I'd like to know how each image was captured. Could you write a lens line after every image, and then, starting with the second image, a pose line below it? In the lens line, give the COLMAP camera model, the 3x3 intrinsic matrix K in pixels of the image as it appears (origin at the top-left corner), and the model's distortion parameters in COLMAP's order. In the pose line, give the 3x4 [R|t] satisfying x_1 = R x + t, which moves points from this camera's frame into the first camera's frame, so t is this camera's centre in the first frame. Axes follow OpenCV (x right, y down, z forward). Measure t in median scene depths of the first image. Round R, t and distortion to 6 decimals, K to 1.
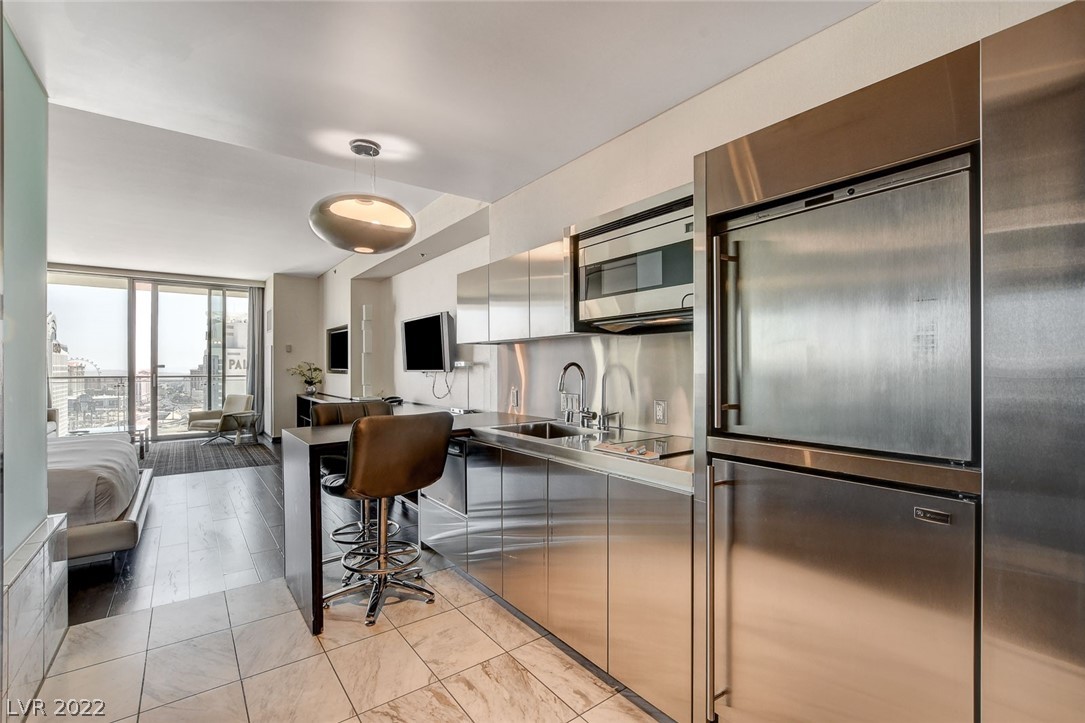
lens RADIAL K [[486.6, 0, 542.5], [0, 486.6, 361.5], [0, 0, 1]] dist [-0.030688, 0.006436]
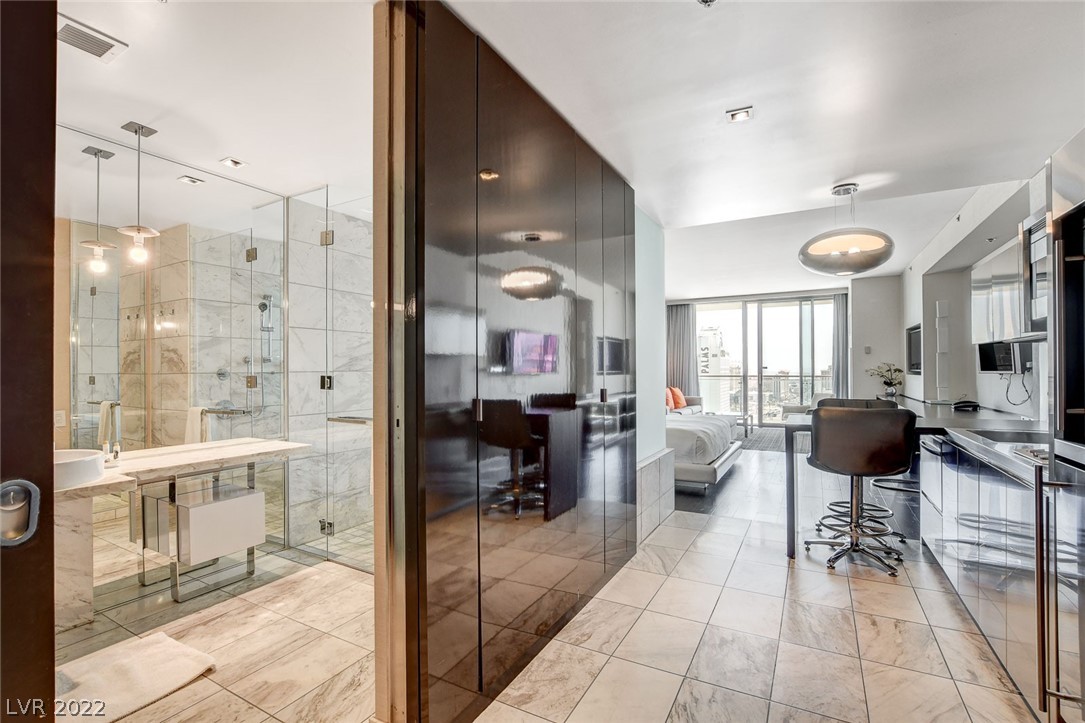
lens RADIAL K [[500.8, 0, 537.1], [0, 500.8, 367.4], [0, 0, 1]] dist [-0.039786, 0.007033]
pose [[0.403629, -0.003606, -0.914916, 0.156028], [0.014123, 0.999898, 0.002290, -0.002579], [0.914814, -0.013845, 0.403638, -0.075032]]
